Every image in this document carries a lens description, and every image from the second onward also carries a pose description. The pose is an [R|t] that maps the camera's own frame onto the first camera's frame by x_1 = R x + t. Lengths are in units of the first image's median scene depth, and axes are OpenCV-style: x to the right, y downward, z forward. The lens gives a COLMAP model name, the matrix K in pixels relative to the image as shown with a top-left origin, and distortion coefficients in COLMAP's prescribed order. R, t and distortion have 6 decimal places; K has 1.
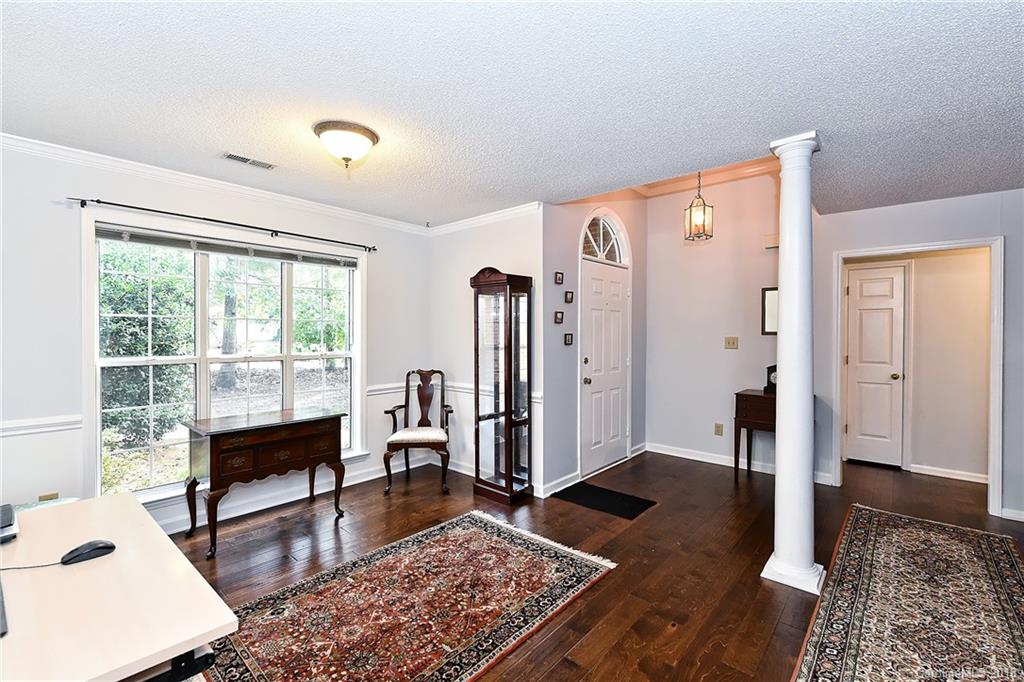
lens RADIAL K [[449.0, 0, 514.1], [0, 449.0, 337.8], [0, 0, 1]] dist [0.000016, -0.001487]
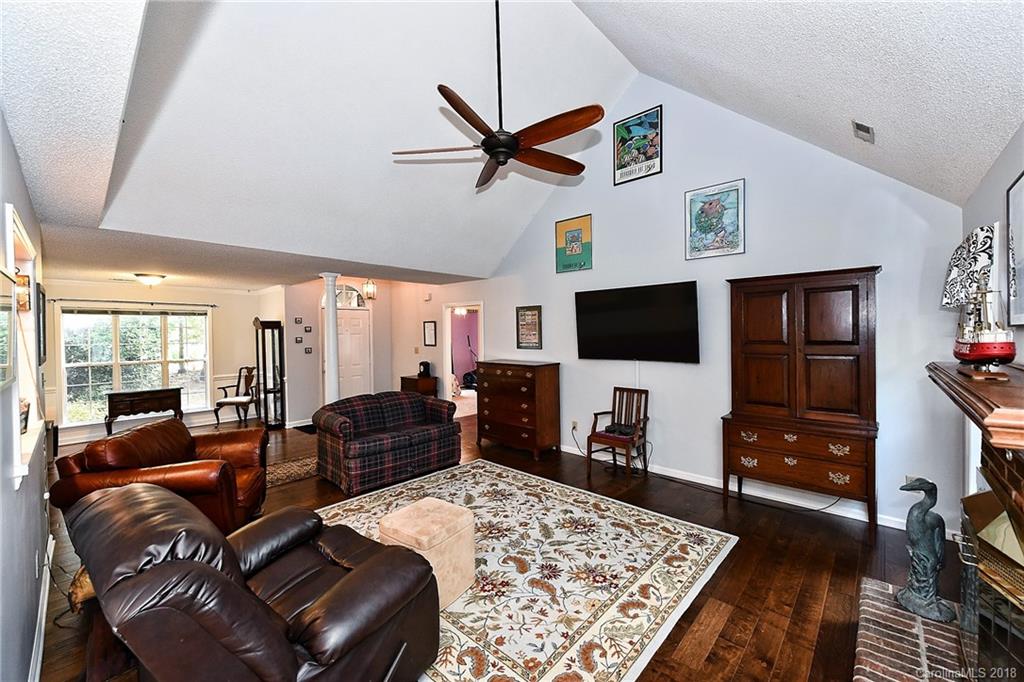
lens RADIAL K [[402.1, 0, 515.4], [0, 402.1, 335.5], [0, 0, 1]] dist [0.000741, -0.001025]
pose [[0.999566, -0.014906, -0.025409, 1.114378], [0.014828, 0.999885, -0.003287, -0.045399], [0.025455, 0.002909, 0.999672, -0.781514]]
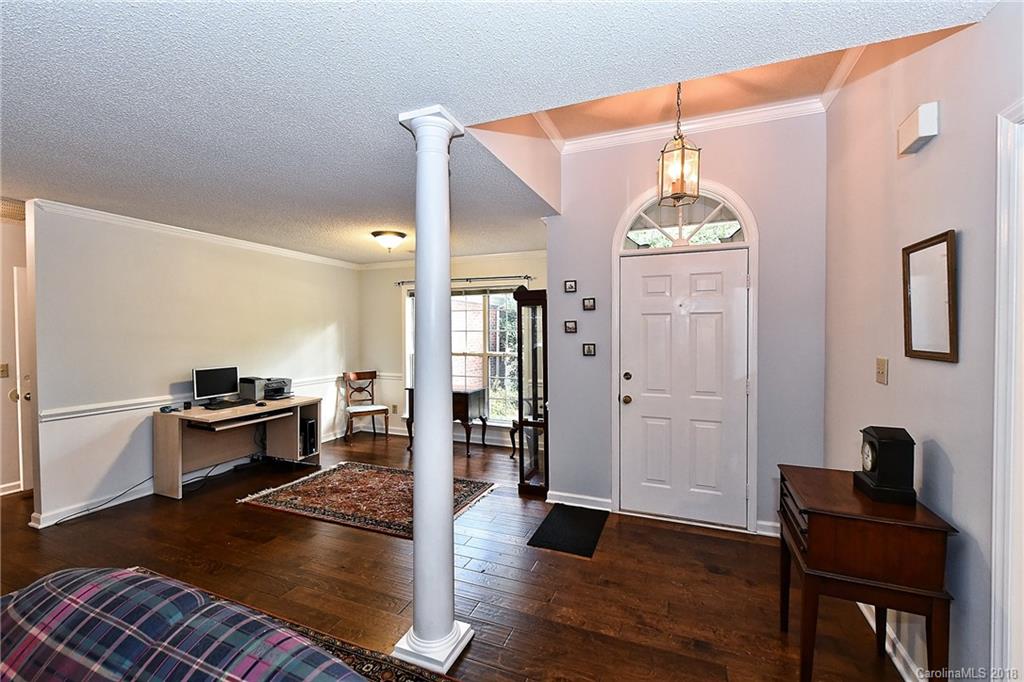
lens RADIAL K [[425.4, 0, 519.5], [0, 425.4, 342.6], [0, 0, 1]] dist [0.008272, -0.000276]
pose [[0.325384, 0.021182, -0.945345, 0.928533], [-0.007723, 0.999775, 0.019743, -0.028900], [0.945550, 0.000877, 0.325474, 0.592519]]
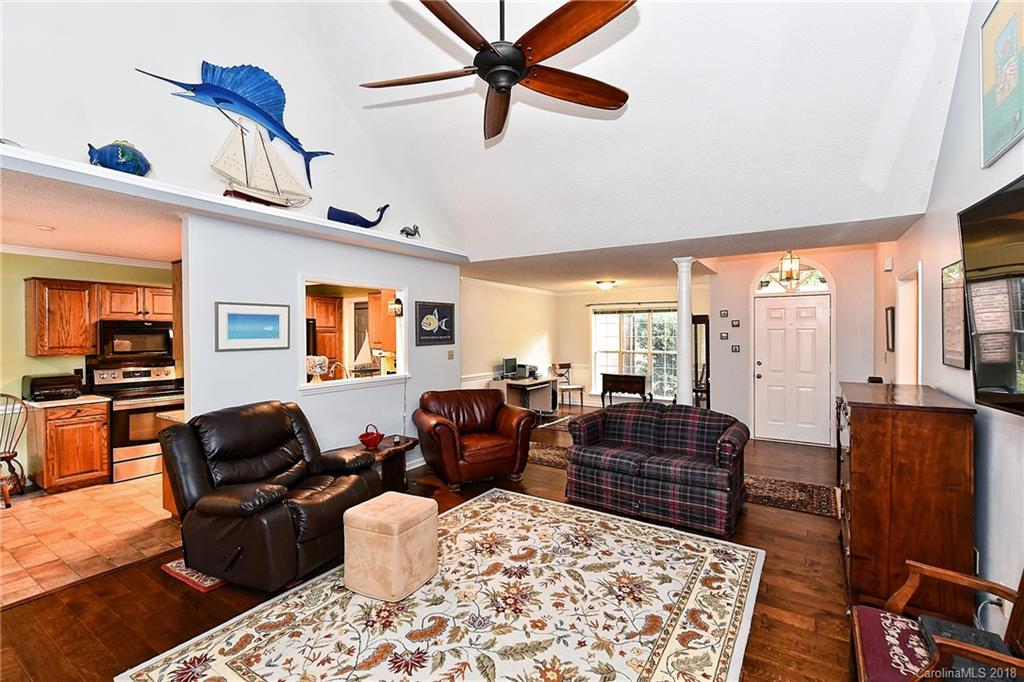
lens RADIAL K [[449.0, 0, 519.4], [0, 449.0, 336.1], [0, 0, 1]] dist [0.000016, -0.001487]
pose [[0.149863, 0.003562, -0.988700, 1.702824], [-0.007088, 0.999972, 0.002528, -0.043939], [0.988681, 0.006629, 0.149884, -0.053579]]
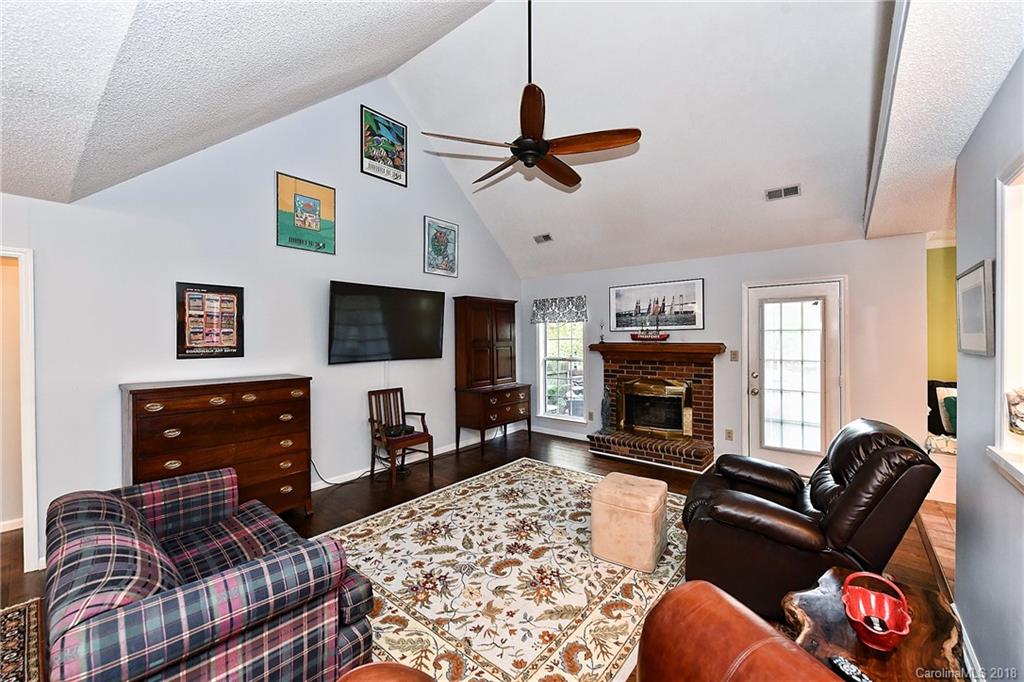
lens RADIAL K [[402.1, 0, 516.9], [0, 402.1, 337.2], [0, 0, 1]] dist [0.000741, -0.001025]
pose [[-0.029808, -0.002487, 0.999553, 0.239632], [0.016263, 0.999863, 0.002972, -0.036654], [-0.999423, 0.016344, -0.029763, 0.072957]]
